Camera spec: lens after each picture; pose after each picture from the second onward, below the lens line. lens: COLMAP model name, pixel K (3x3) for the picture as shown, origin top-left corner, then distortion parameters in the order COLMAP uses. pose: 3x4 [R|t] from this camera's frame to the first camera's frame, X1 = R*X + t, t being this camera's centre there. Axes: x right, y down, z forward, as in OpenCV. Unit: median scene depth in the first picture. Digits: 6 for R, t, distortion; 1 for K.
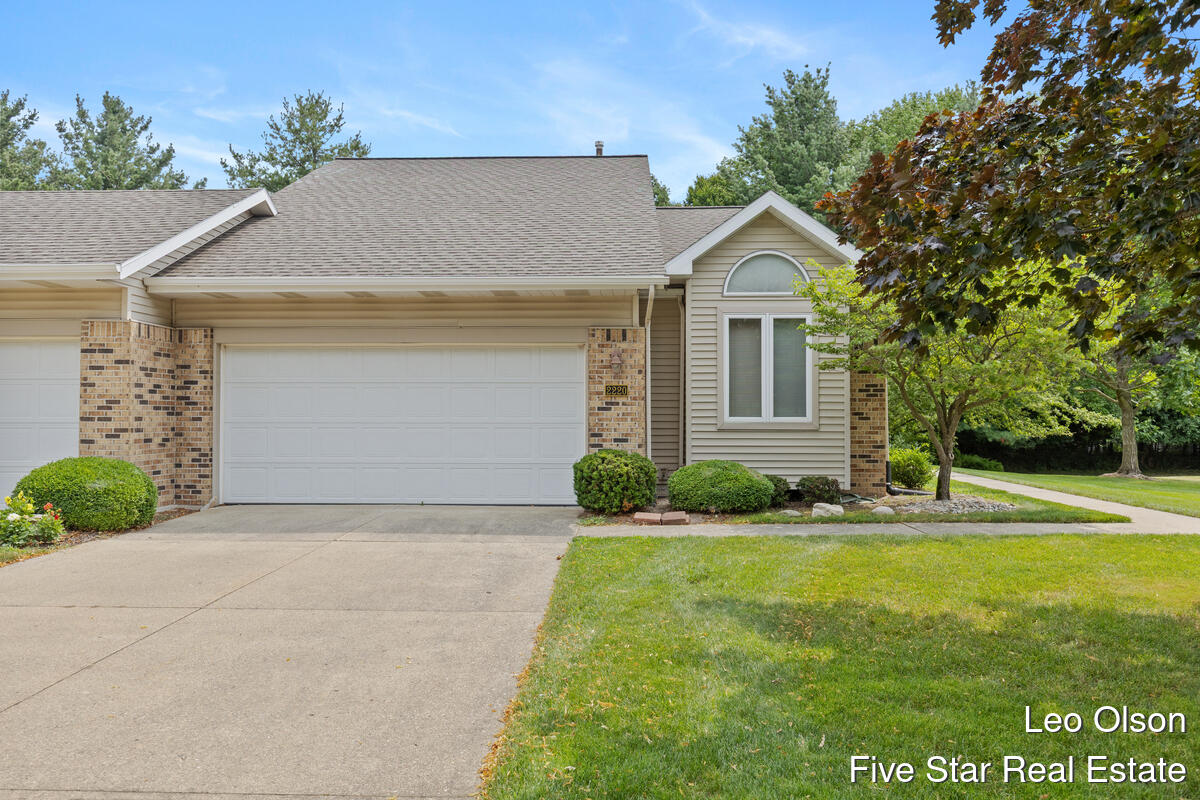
lens RADIAL K [[867.6, 0, 600.0], [0, 867.6, 400.0], [0, 0, 1]] dist [-0.010225, -0.004864]
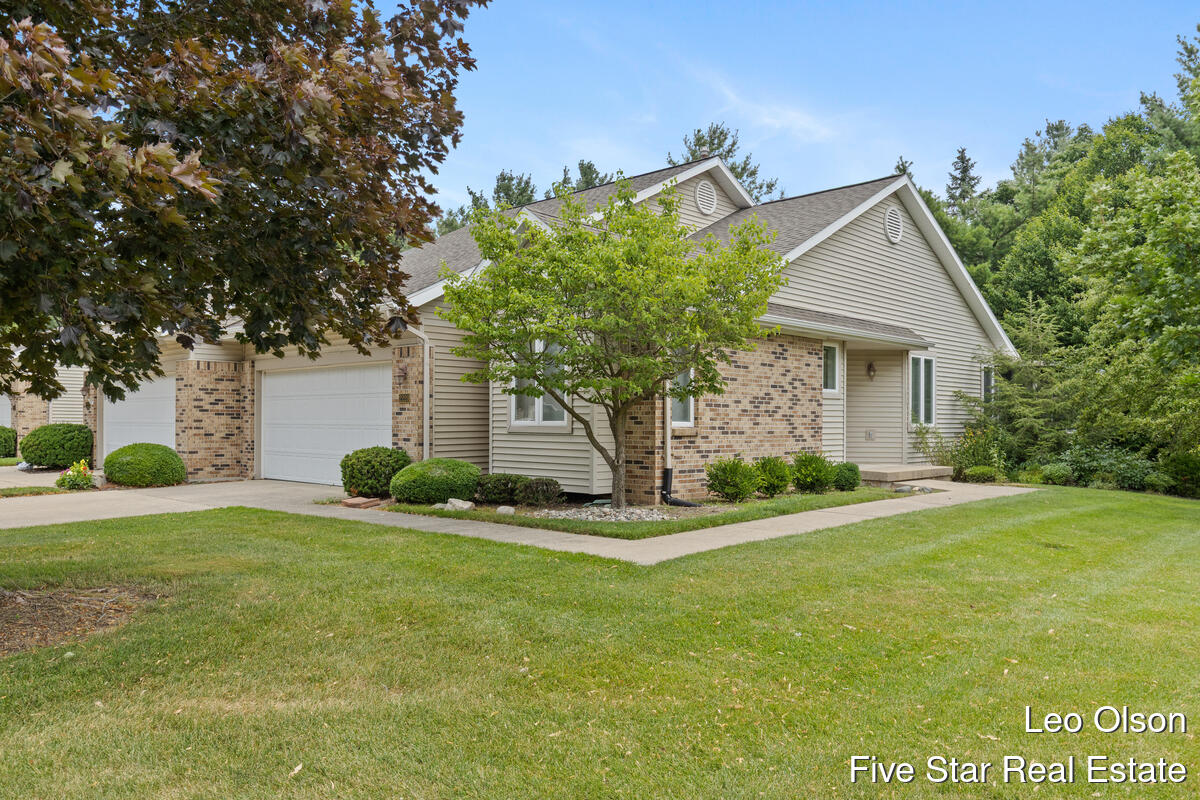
lens RADIAL K [[893.3, 0, 600.0], [0, 893.3, 400.0], [0, 0, 1]] dist [-0.008456, -0.001994]
pose [[0.738211, -0.014132, -0.674421, 1.056249], [0.007526, 0.999891, -0.012713, 0.009201], [0.674527, 0.004309, 0.738237, 0.267287]]
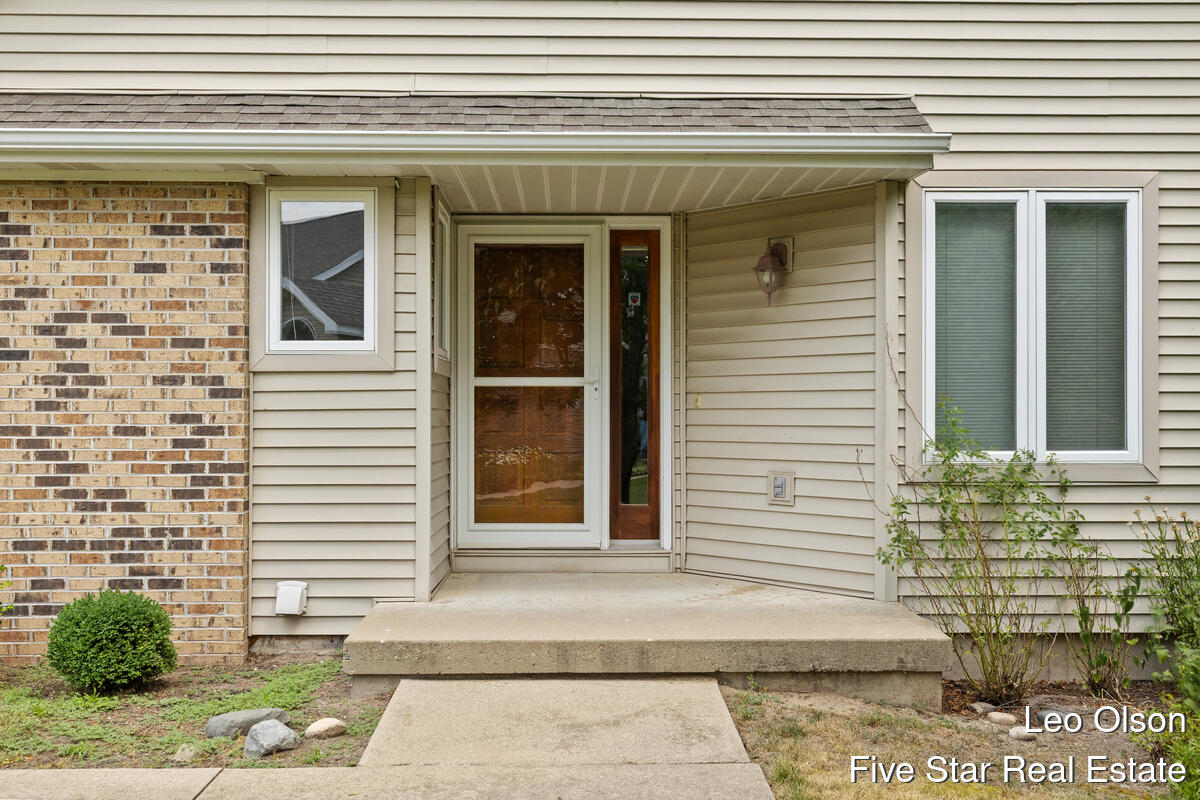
lens RADIAL K [[1173.1, 0, 600.0], [0, 1173.1, 400.0], [0, 0, 1]] dist [0.007718, 0.002014]
pose [[0.034014, -0.013443, -0.999331, 0.944027], [0.017923, 0.999757, -0.012838, 0.015352], [0.999261, -0.017475, 0.034247, 1.683065]]
